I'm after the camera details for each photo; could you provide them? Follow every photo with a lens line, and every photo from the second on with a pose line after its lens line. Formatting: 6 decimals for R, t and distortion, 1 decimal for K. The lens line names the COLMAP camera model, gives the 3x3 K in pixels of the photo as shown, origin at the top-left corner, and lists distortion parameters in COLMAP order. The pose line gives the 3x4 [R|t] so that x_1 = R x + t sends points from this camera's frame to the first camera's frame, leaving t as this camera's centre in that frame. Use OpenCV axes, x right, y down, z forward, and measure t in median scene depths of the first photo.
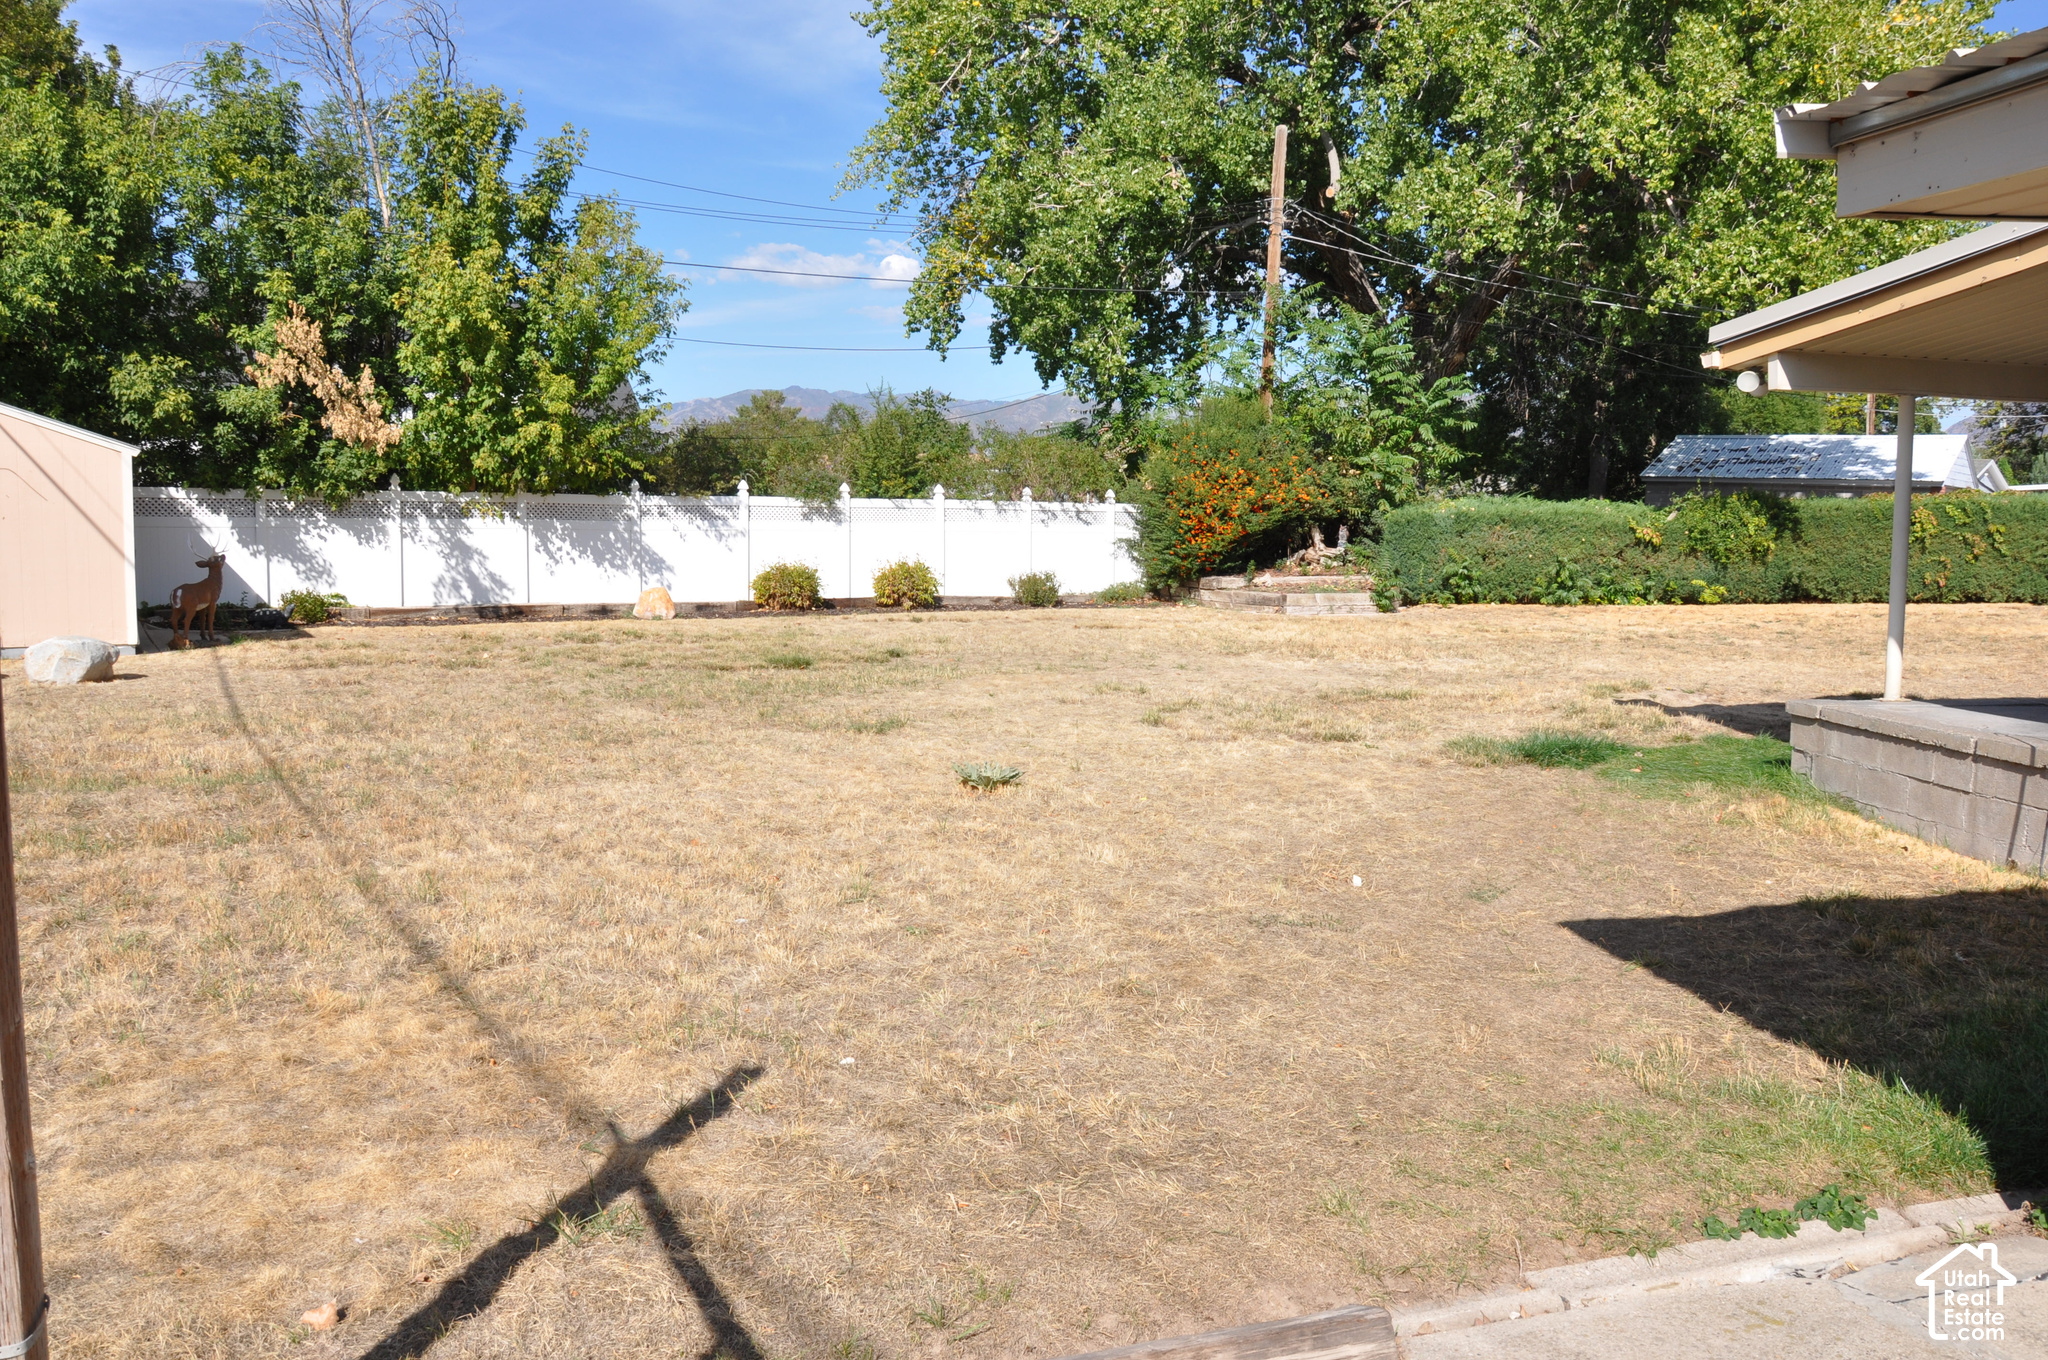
lens RADIAL K [[1615.9, 0, 1024.0], [0, 1615.9, 680.0], [0, 0, 1]] dist [-0.090315, 0.004151]
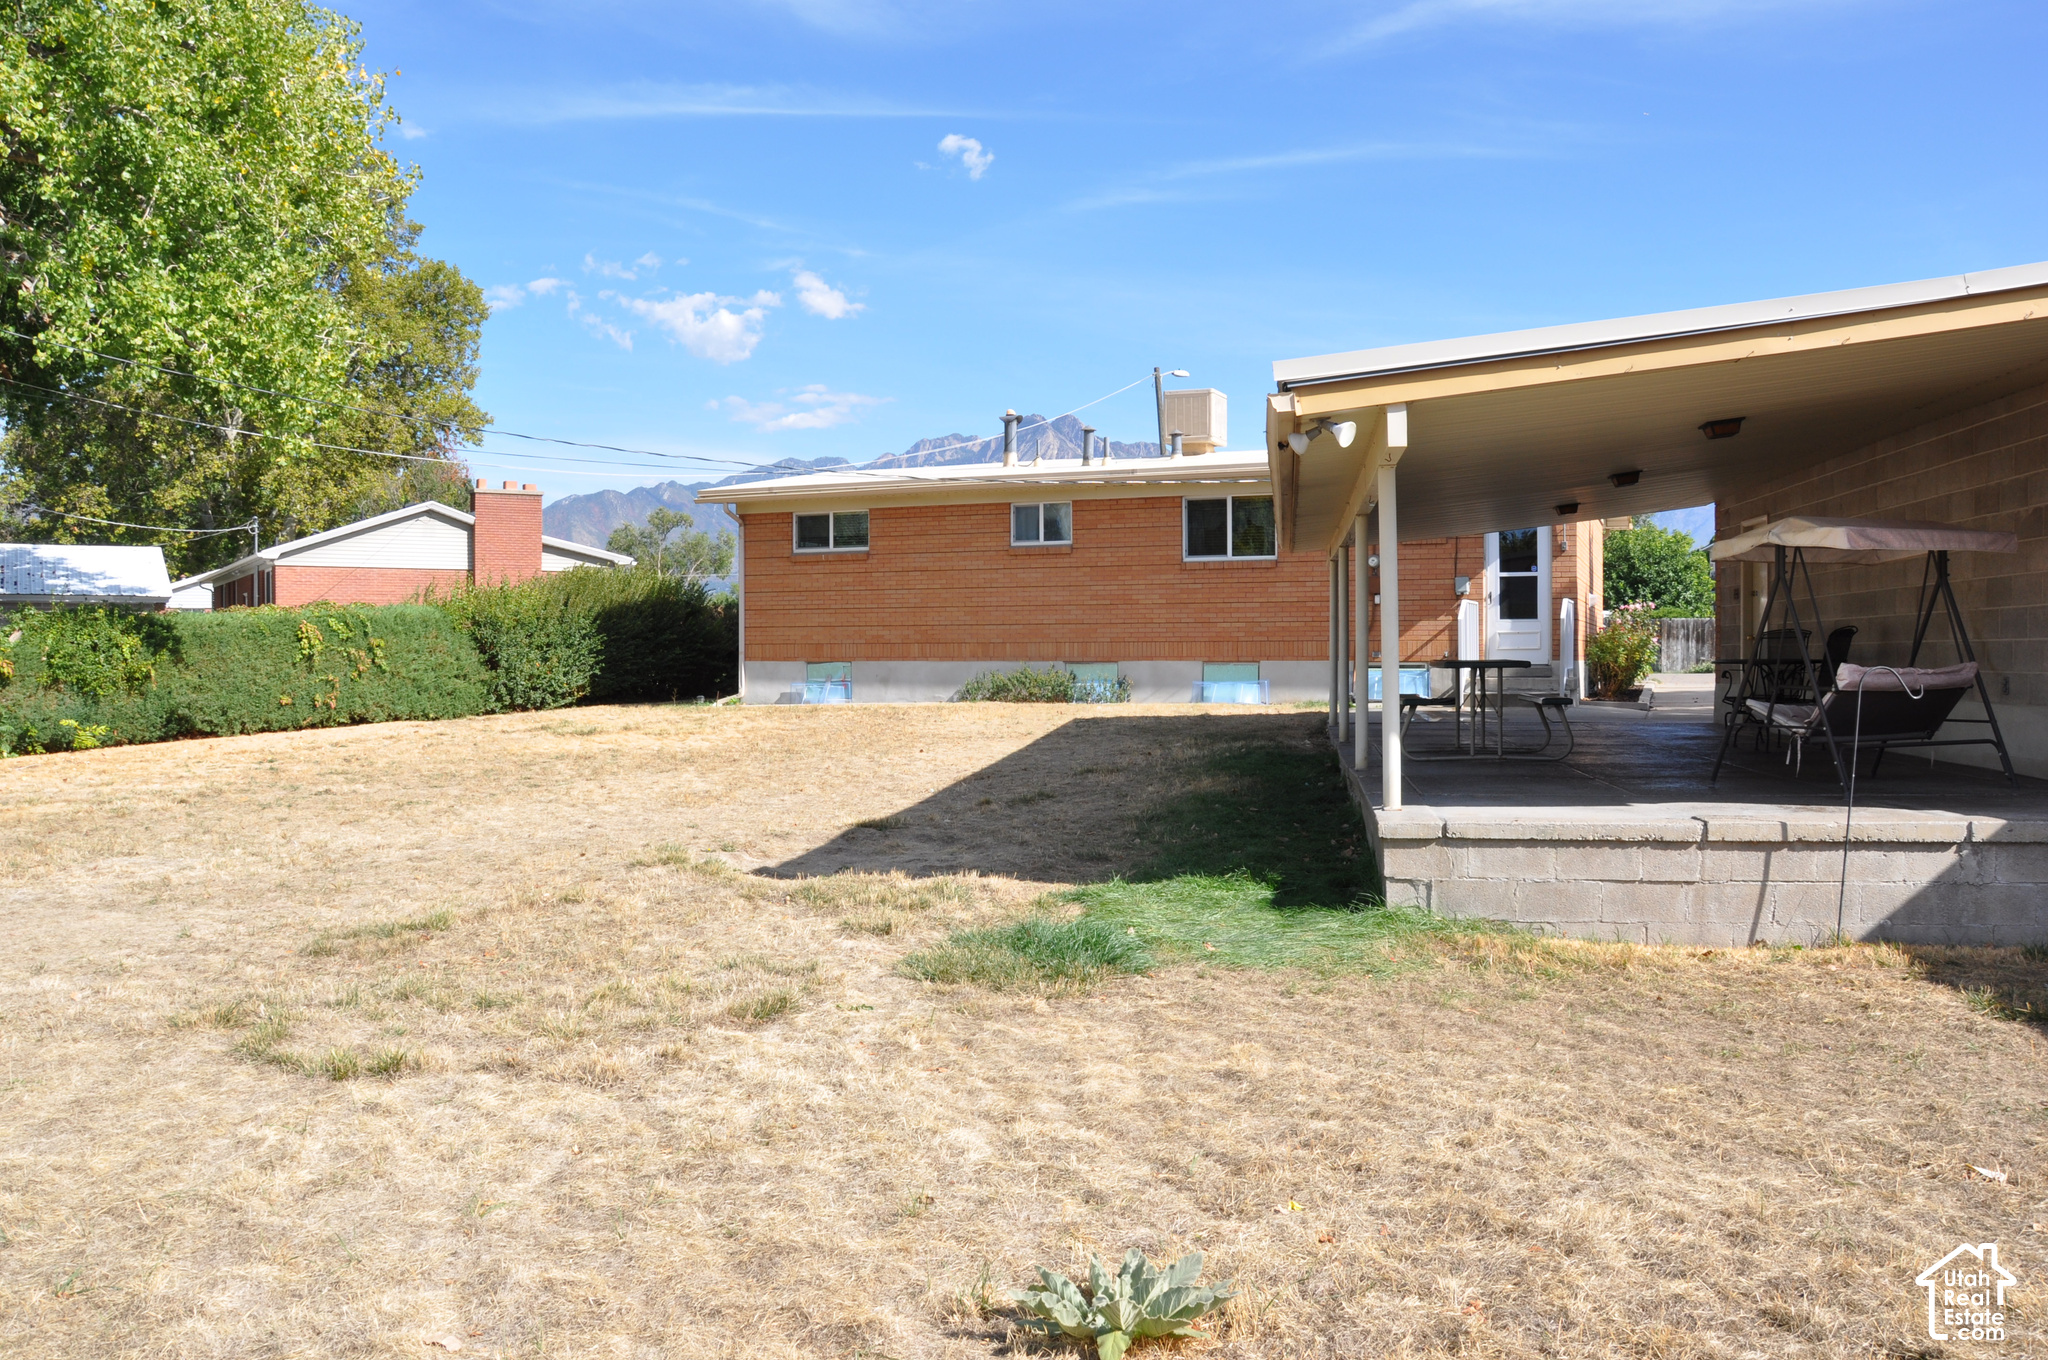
lens RADIAL K [[1615.9, 0, 1024.0], [0, 1615.9, 680.0], [0, 0, 1]] dist [-0.090315, 0.004151]
pose [[0.326495, -0.033884, 0.944591, -0.139128], [0.111225, 0.993791, -0.002795, -0.029412], [-0.938632, 0.105975, 0.328236, 0.328746]]
